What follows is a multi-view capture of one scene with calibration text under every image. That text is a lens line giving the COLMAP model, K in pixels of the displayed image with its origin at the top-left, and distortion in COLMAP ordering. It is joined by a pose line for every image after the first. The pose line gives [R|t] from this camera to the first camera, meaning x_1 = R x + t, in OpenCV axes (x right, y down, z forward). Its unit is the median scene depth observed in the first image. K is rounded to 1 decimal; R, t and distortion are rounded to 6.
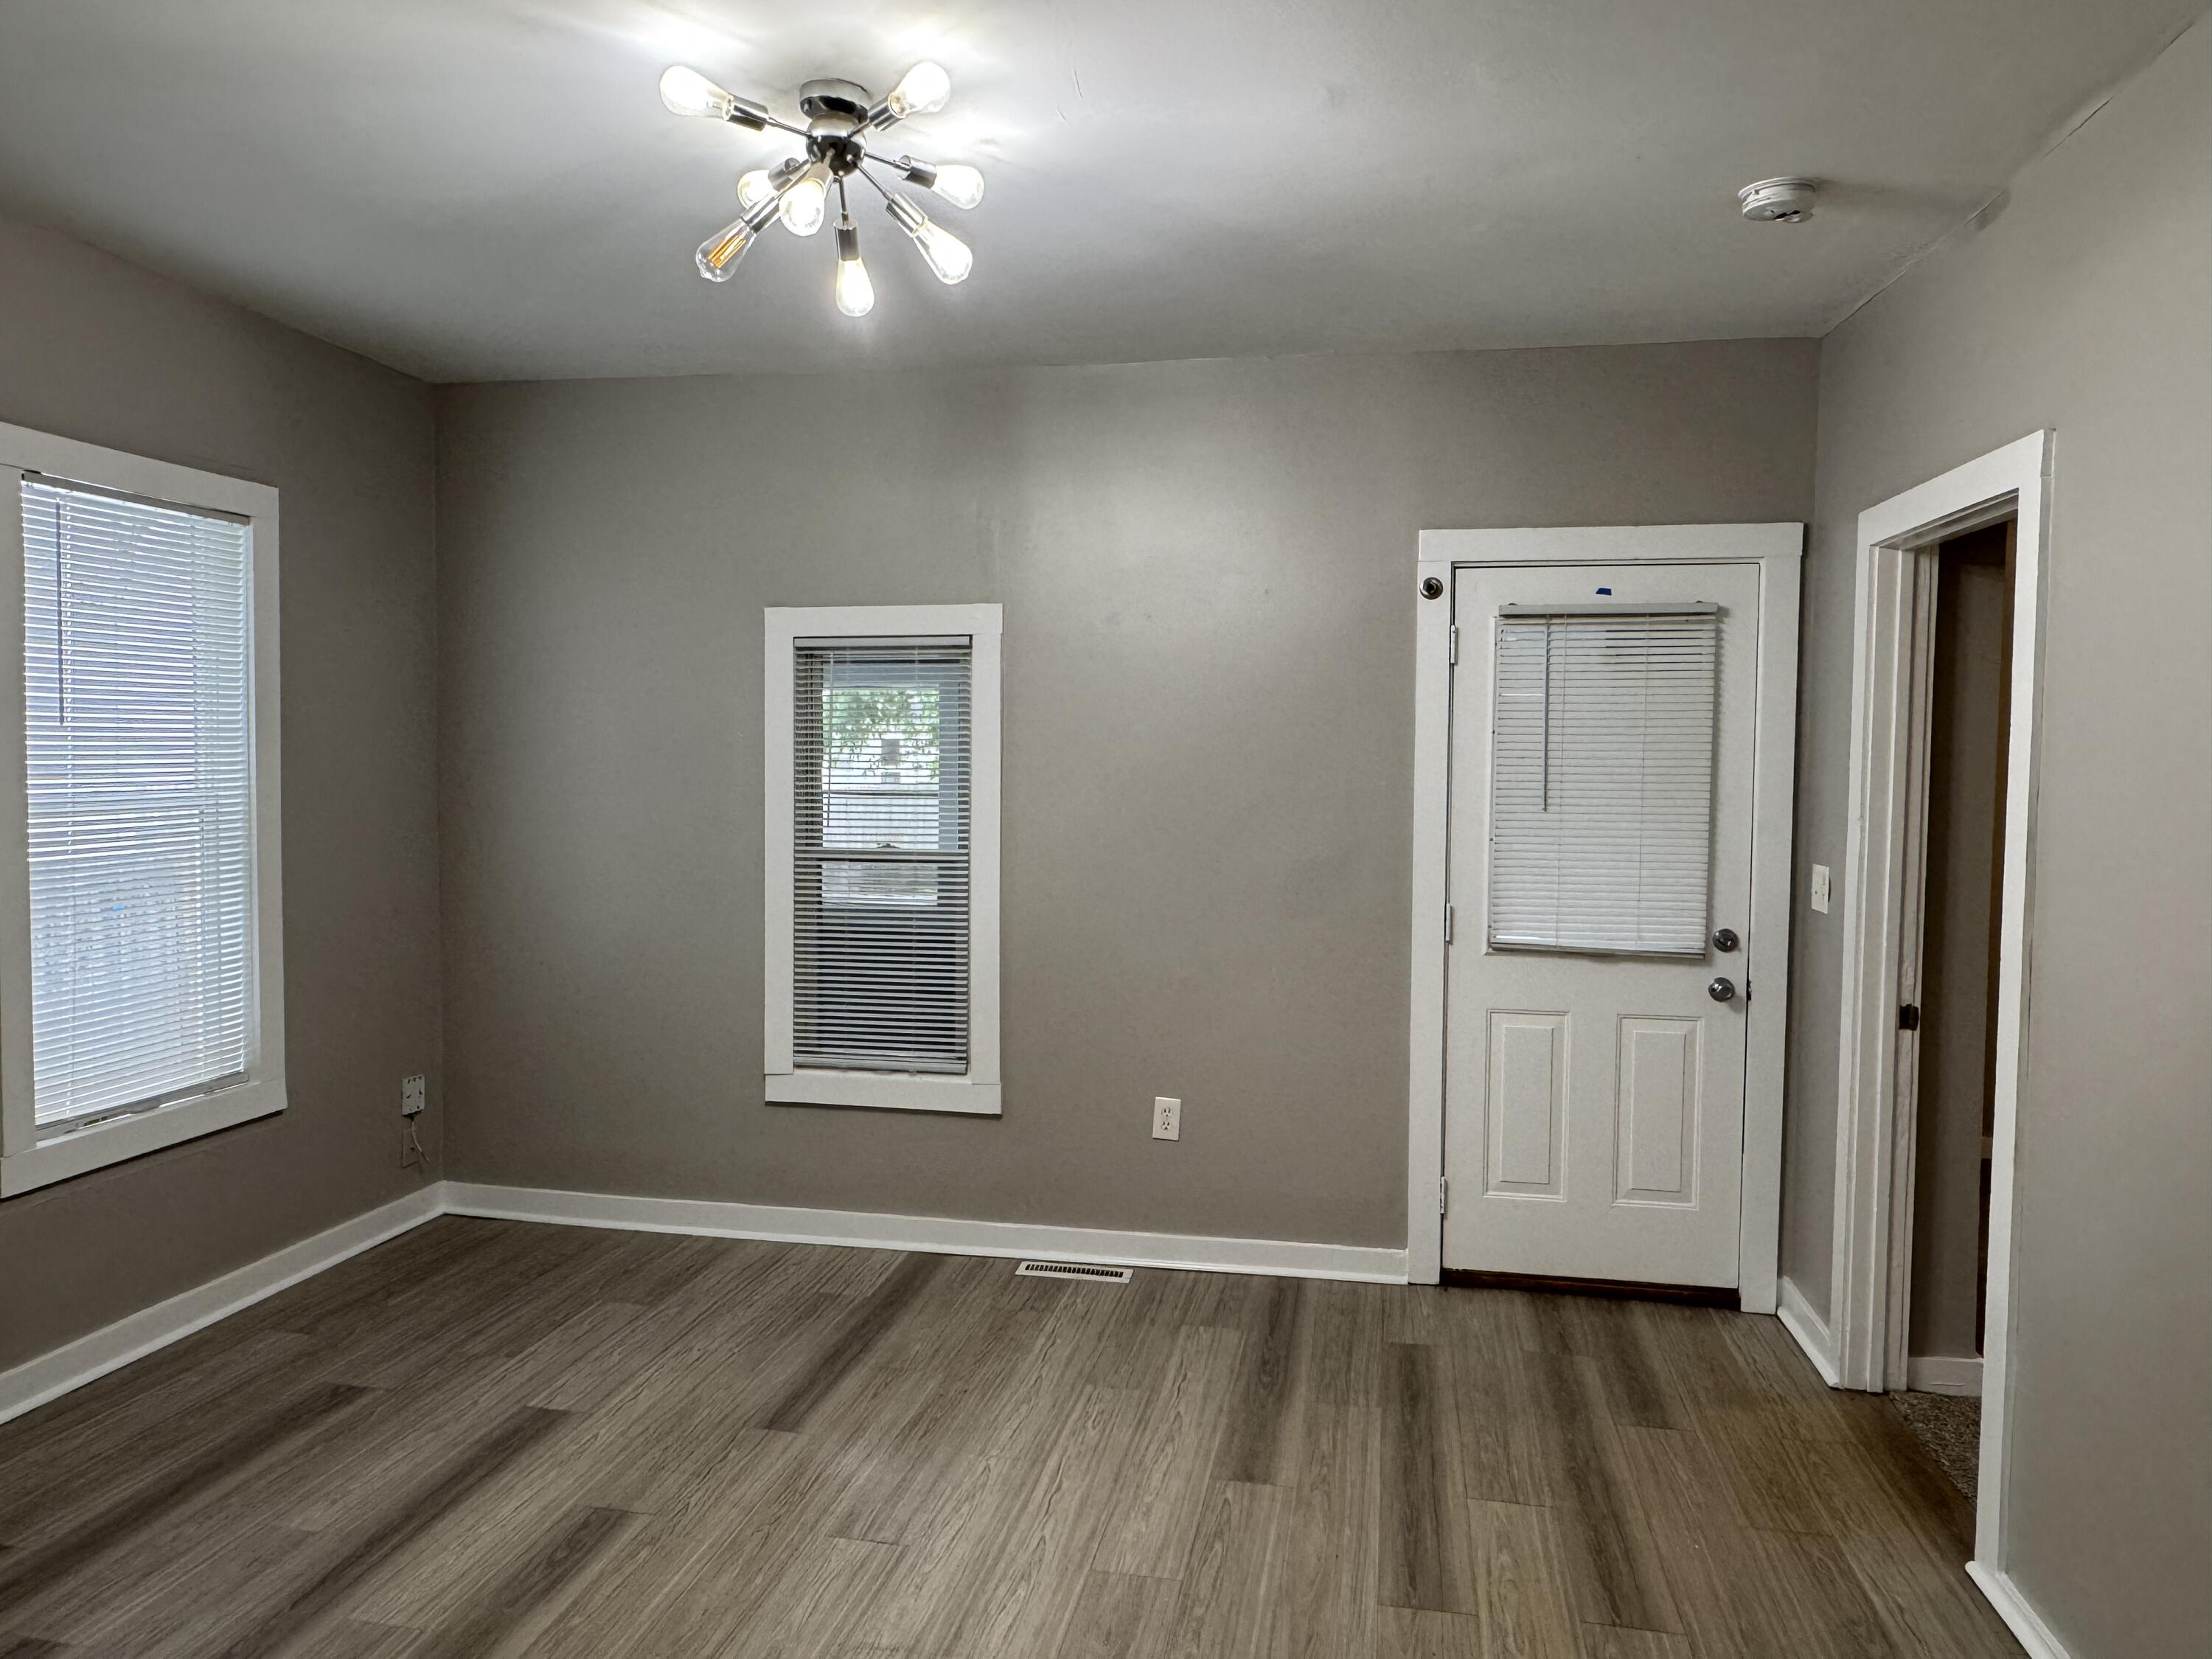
lens RADIAL K [[1457.4, 0, 1100.5], [0, 1457.4, 827.9], [0, 0, 1]] dist [-0.007092, 0.003178]
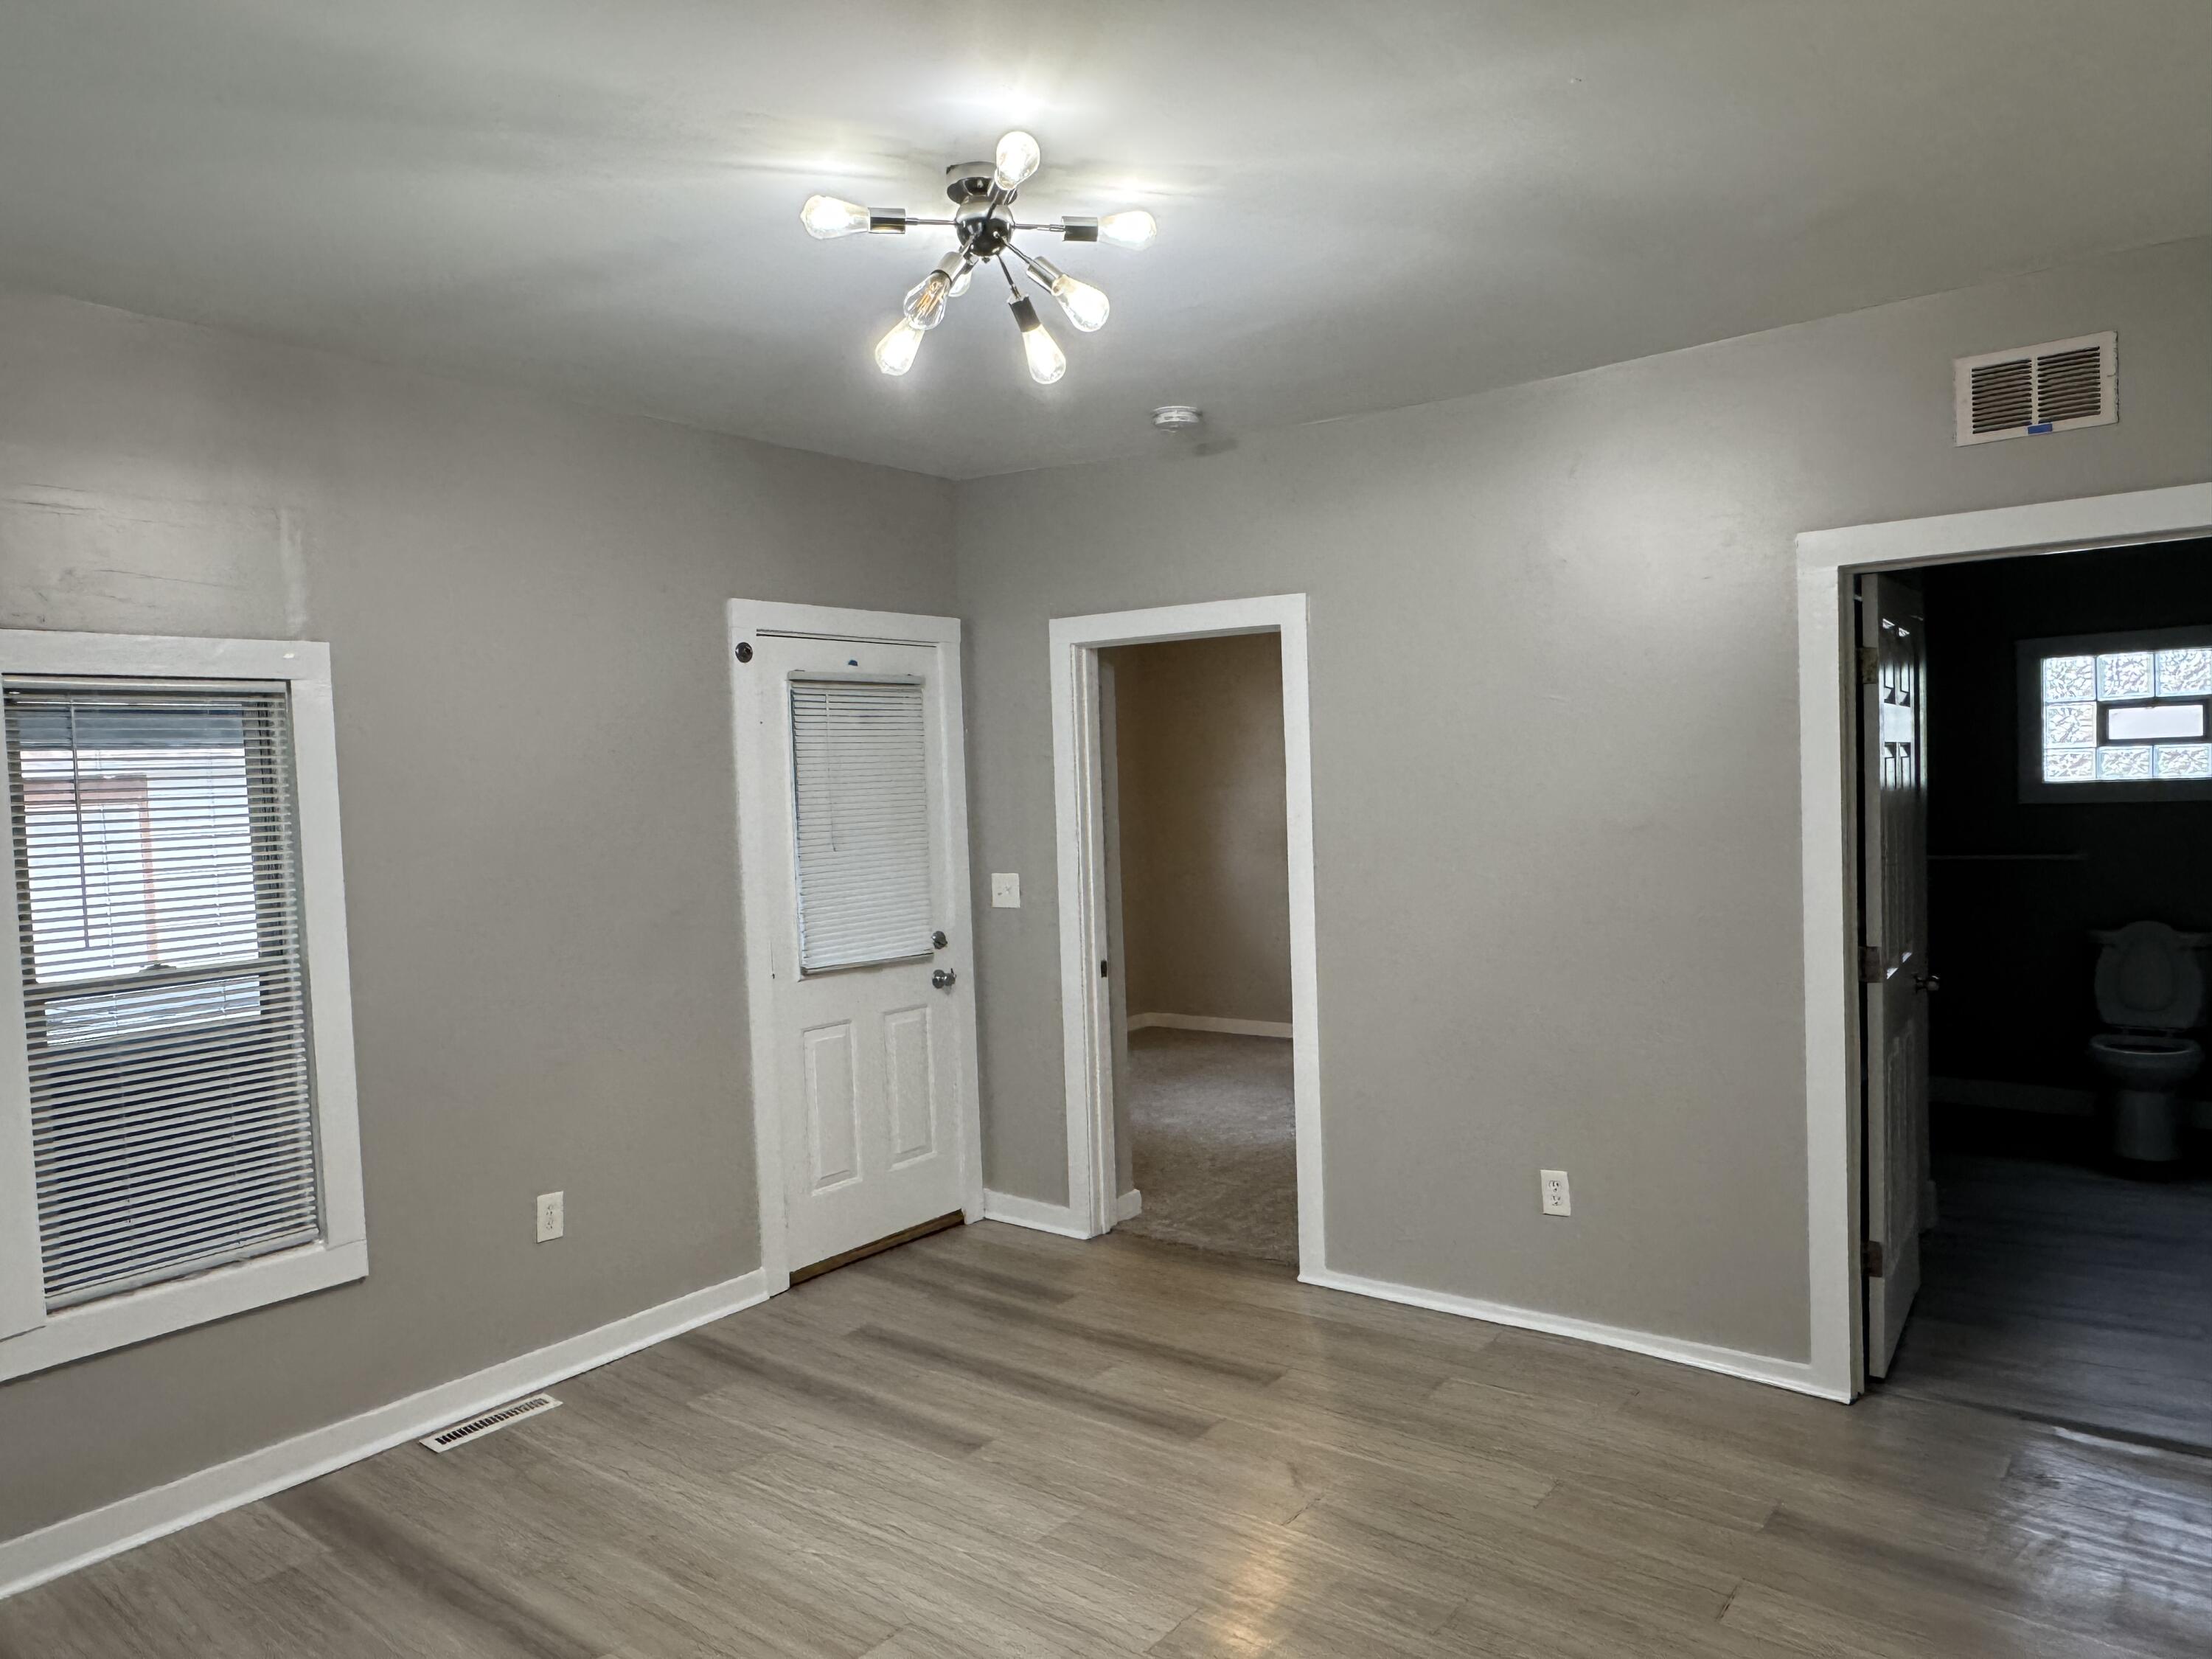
lens RADIAL K [[1457.4, 0, 1100.5], [0, 1457.4, 827.9], [0, 0, 1]] dist [-0.007092, 0.003178]
pose [[0.459673, -0.056742, 0.886274, -0.633314], [0.085685, 0.996135, 0.019334, -0.033146], [-0.883945, 0.067053, 0.462758, 0.276147]]
